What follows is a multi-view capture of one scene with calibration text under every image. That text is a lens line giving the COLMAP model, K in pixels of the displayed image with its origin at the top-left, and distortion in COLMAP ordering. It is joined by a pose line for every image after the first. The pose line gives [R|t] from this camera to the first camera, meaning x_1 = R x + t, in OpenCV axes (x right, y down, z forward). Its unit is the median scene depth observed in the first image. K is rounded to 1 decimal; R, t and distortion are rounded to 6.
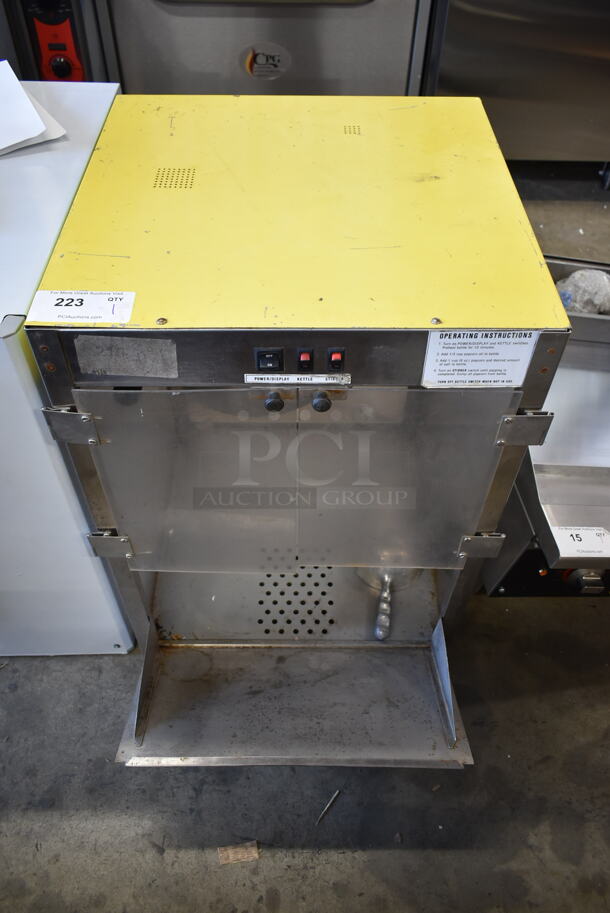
lens RADIAL K [[694.2, 0, 303.6], [0, 694.2, 451.6], [0, 0, 1]] dist [-0.019370, 0.002987]
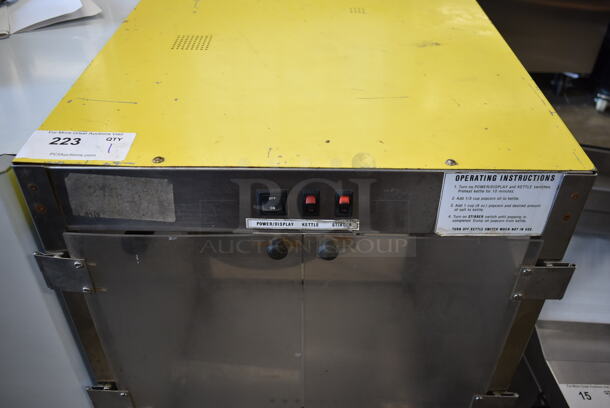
lens RADIAL K [[528.7, 0, 310.0], [0, 528.7, 203.0], [0, 0, 1]] dist [-0.022156, -0.001241]
pose [[0.999874, 0.009894, -0.012401, 0.009896], [-0.012106, 0.981045, -0.193399, 0.004973], [0.010252, 0.193525, 0.981042, 0.291457]]
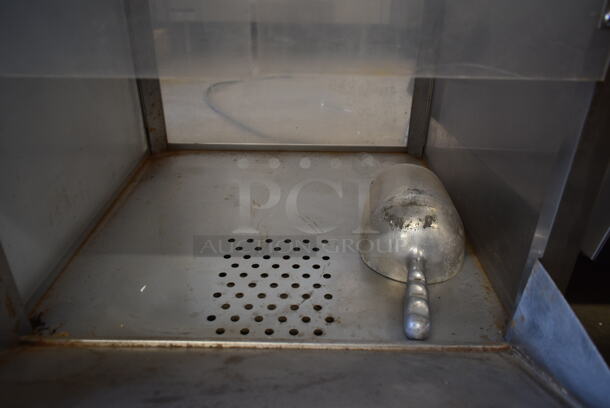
lens RADIAL K [[463.8, 0, 305.0], [0, 463.8, 202.9], [0, 0, 1]] dist [-0.019370, 0.002987]
pose [[0.999966, 0.004400, -0.006929, 0.036037], [-0.006488, 0.940799, -0.338903, 0.489732], [0.005027, 0.338937, 0.940796, 1.009593]]
